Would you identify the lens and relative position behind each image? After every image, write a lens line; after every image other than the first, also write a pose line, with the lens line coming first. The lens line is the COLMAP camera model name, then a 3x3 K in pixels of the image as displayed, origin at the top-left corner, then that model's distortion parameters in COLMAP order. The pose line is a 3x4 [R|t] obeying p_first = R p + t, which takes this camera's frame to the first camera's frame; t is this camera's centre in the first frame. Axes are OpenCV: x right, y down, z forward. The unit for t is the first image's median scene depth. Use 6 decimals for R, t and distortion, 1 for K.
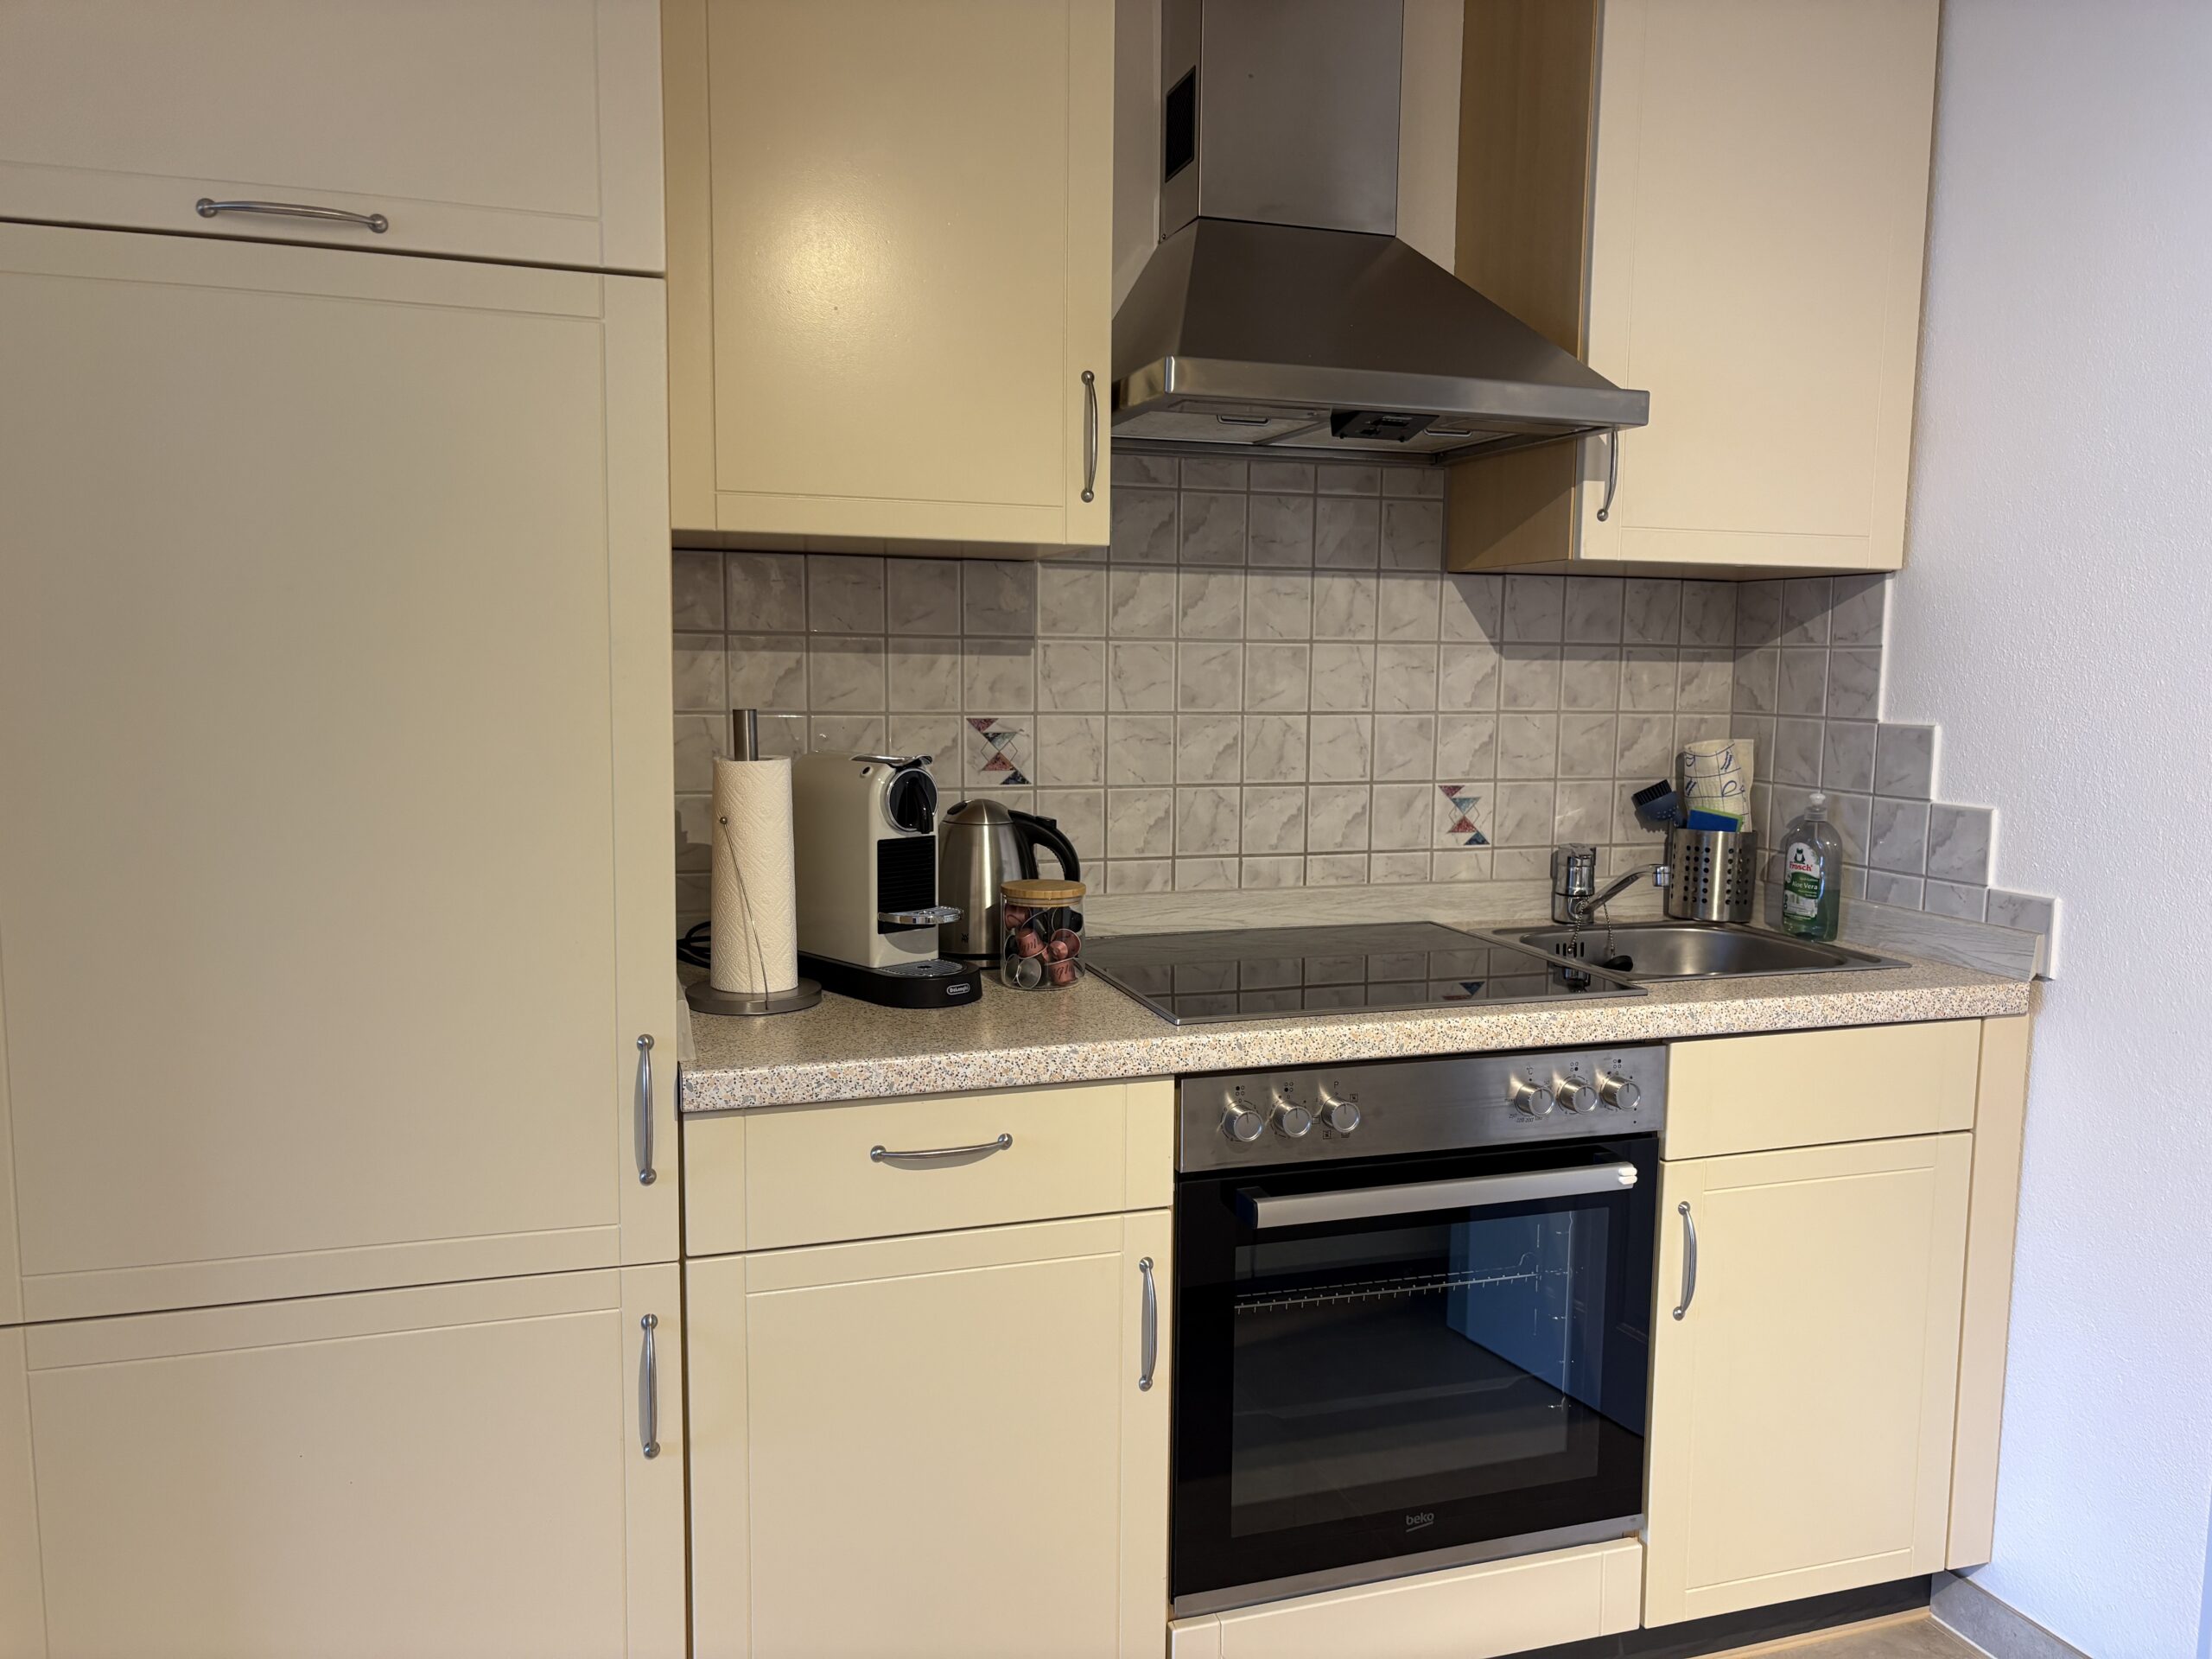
lens RADIAL K [[1692.7, 0, 1116.5], [0, 1692.7, 847.1], [0, 0, 1]] dist [0.036628, -0.045485]
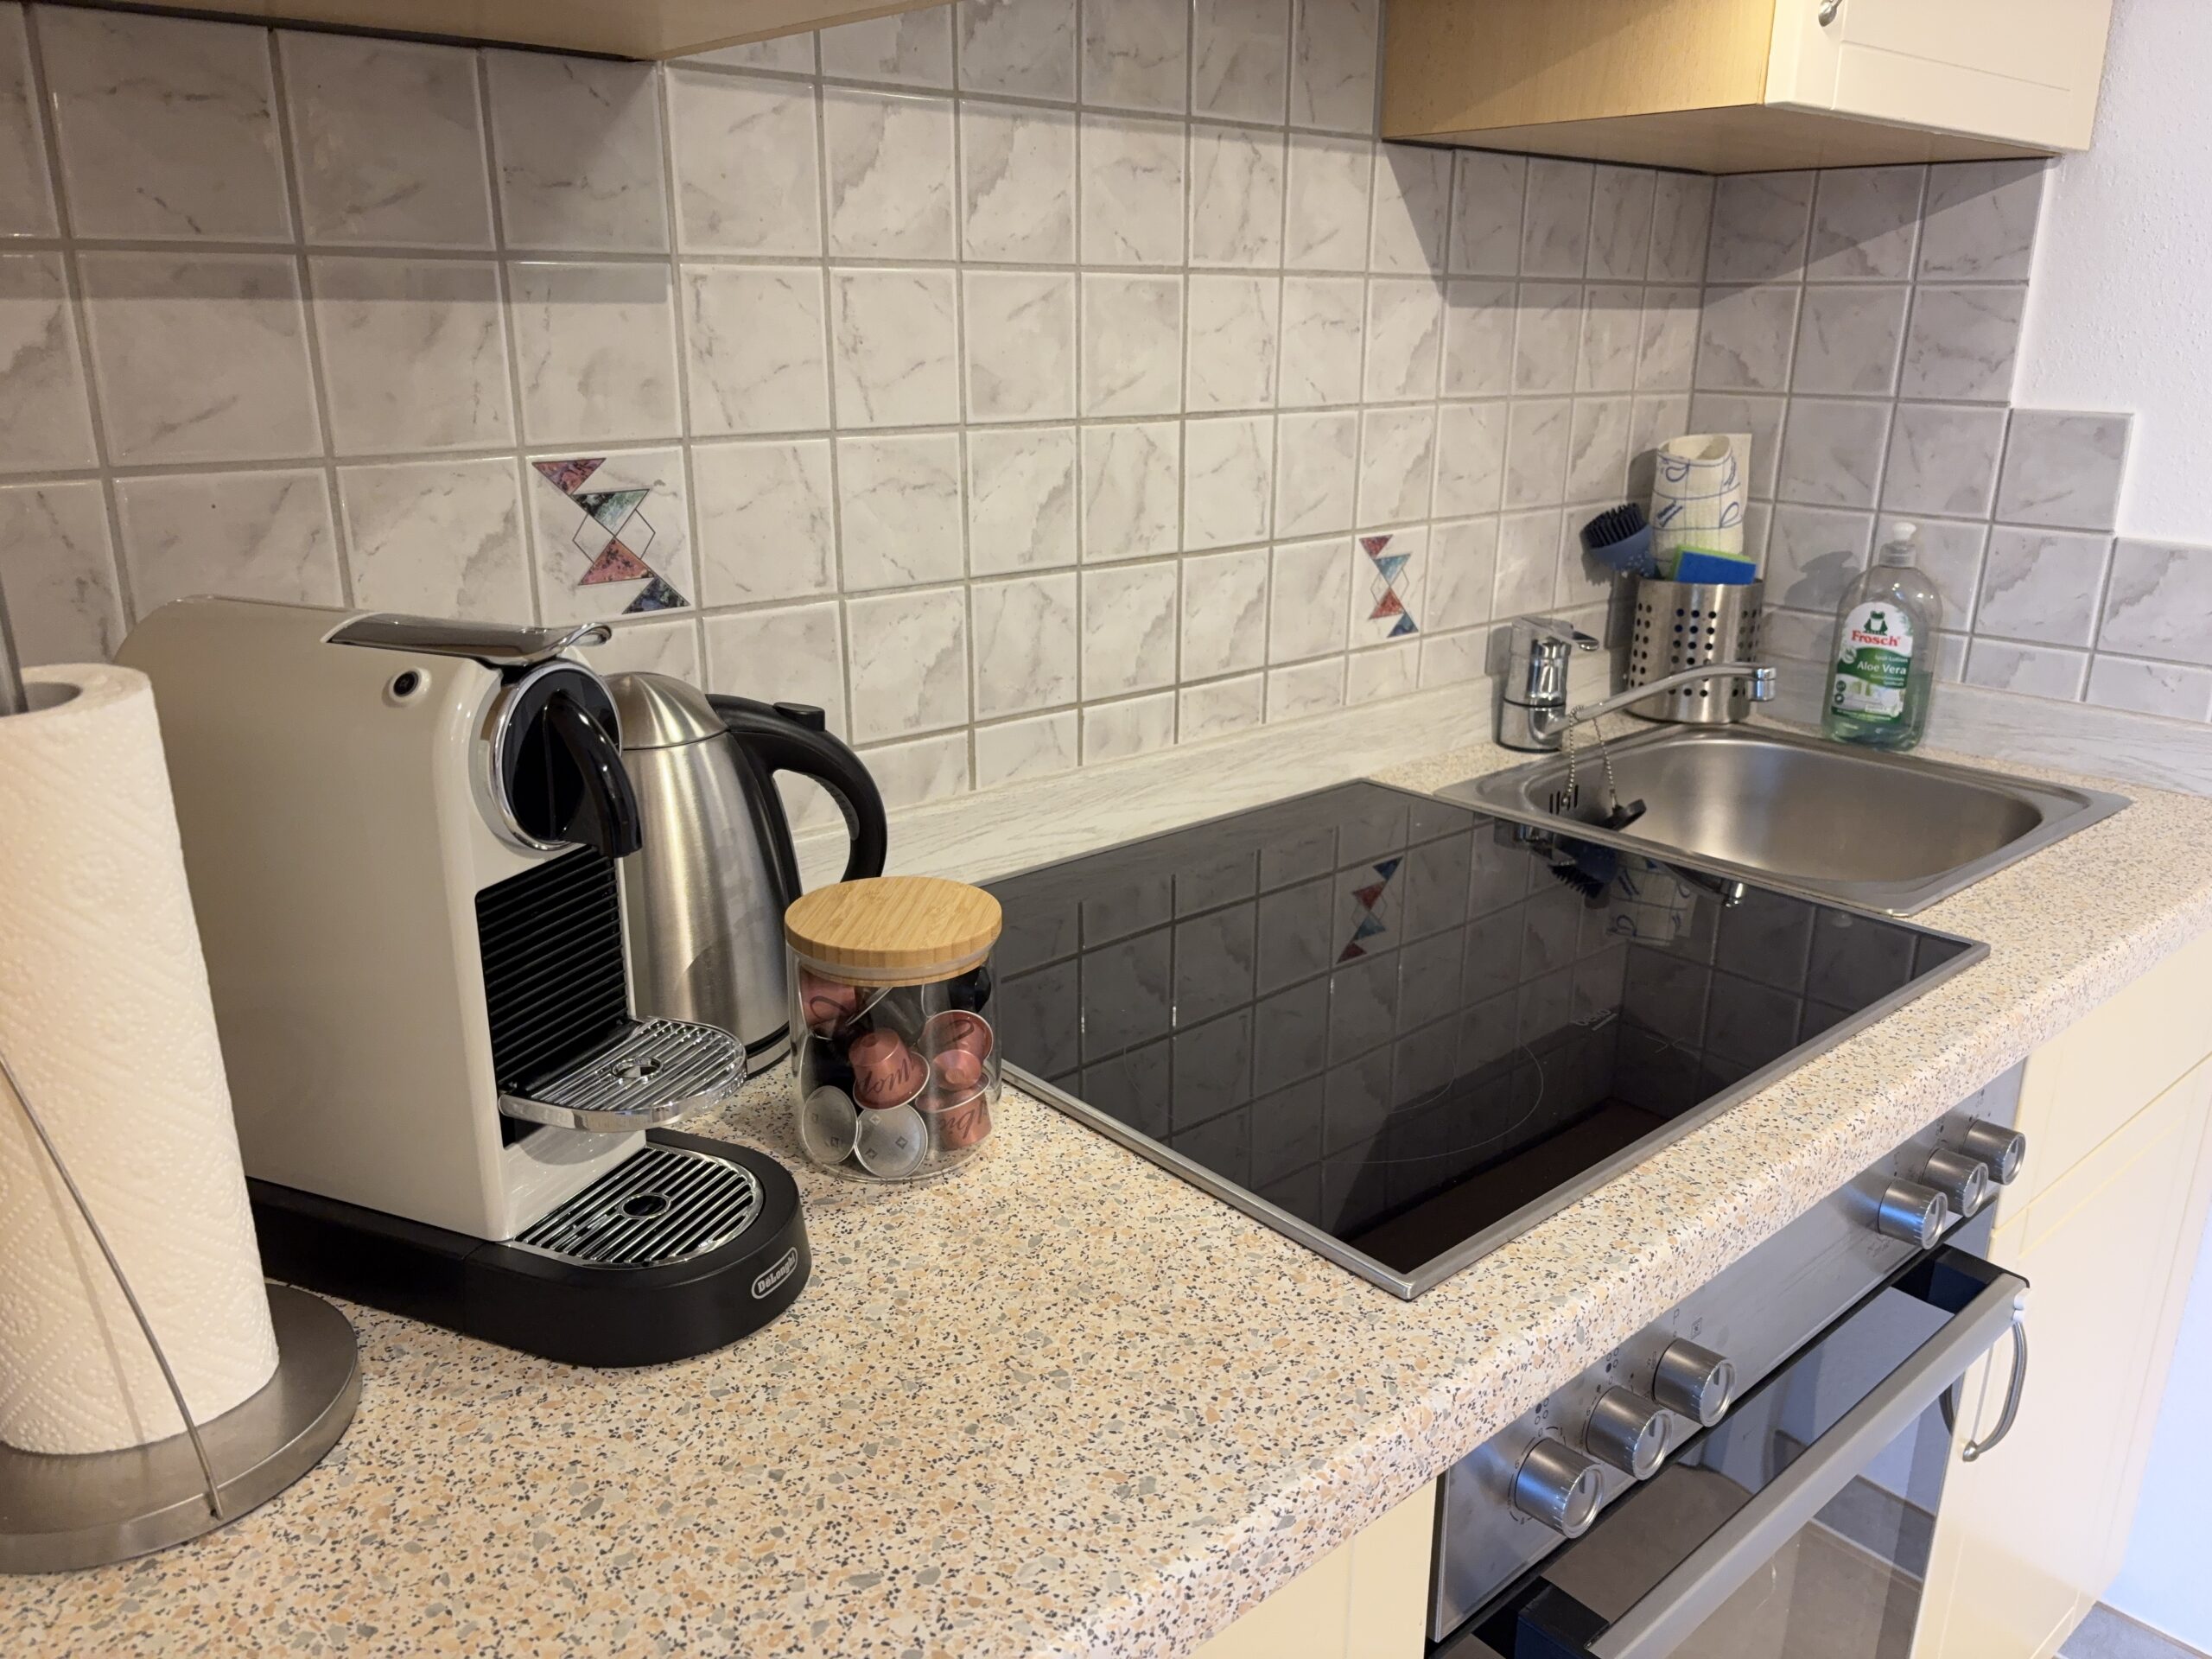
lens RADIAL K [[1692.7, 0, 1097.1], [0, 1692.7, 832.3], [0, 0, 1]] dist [0.036628, -0.045485]
pose [[0.918442, -0.121520, 0.376427, -0.121841], [0.047253, 0.978533, 0.200601, -0.060567], [-0.392723, -0.166453, 0.904468, 0.524001]]
